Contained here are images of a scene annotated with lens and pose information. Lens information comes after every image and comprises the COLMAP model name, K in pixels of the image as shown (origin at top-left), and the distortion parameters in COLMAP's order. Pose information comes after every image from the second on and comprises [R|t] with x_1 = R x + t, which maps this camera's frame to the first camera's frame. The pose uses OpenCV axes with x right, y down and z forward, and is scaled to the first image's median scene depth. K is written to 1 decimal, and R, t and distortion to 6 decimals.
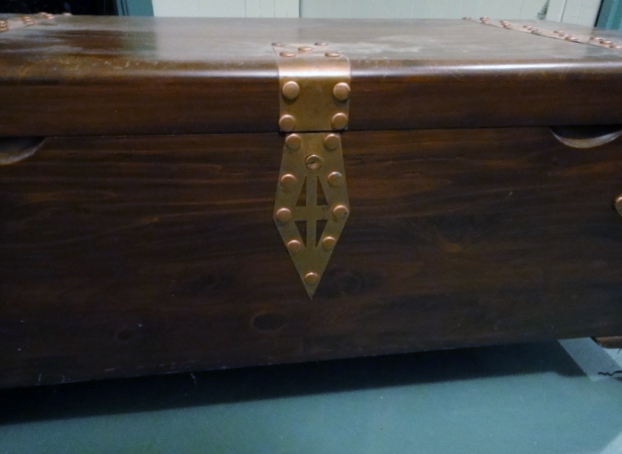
lens RADIAL K [[456.5, 0, 311.0], [0, 456.5, 227.0], [0, 0, 1]] dist [0.000535, 0.001592]
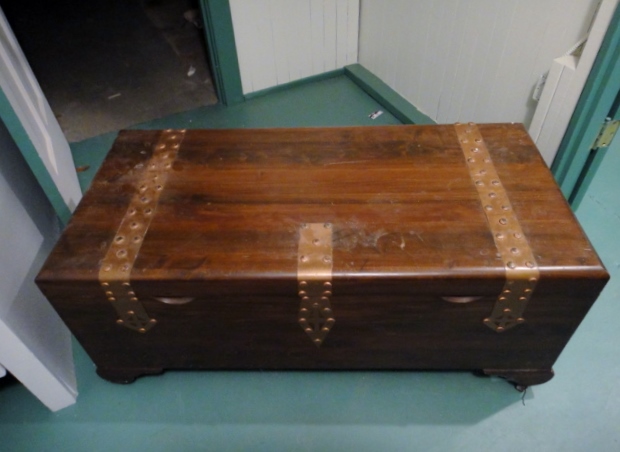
lens RADIAL K [[455.0, 0, 310.0], [0, 455.0, 226.0], [0, 0, 1]] dist [0.000535, 0.001592]
pose [[0.986530, 0.069231, -0.148211, 0.248397], [-0.024331, 0.958052, 0.285560, -1.028525], [0.161764, -0.278108, 0.946831, -0.822009]]
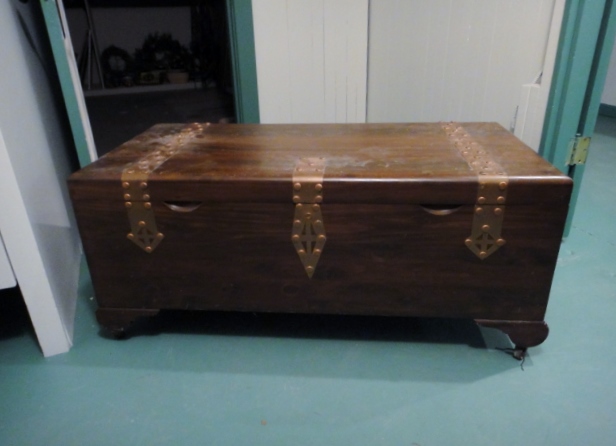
lens RADIAL K [[459.3, 0, 308.0], [0, 459.3, 223.0], [0, 0, 1]] dist [-0.003120, -0.001943]
pose [[0.975313, 0.054387, -0.214024, 0.473639], [-0.067787, 0.996140, -0.055773, 0.020477], [0.210164, 0.068904, 0.975235, -1.178181]]
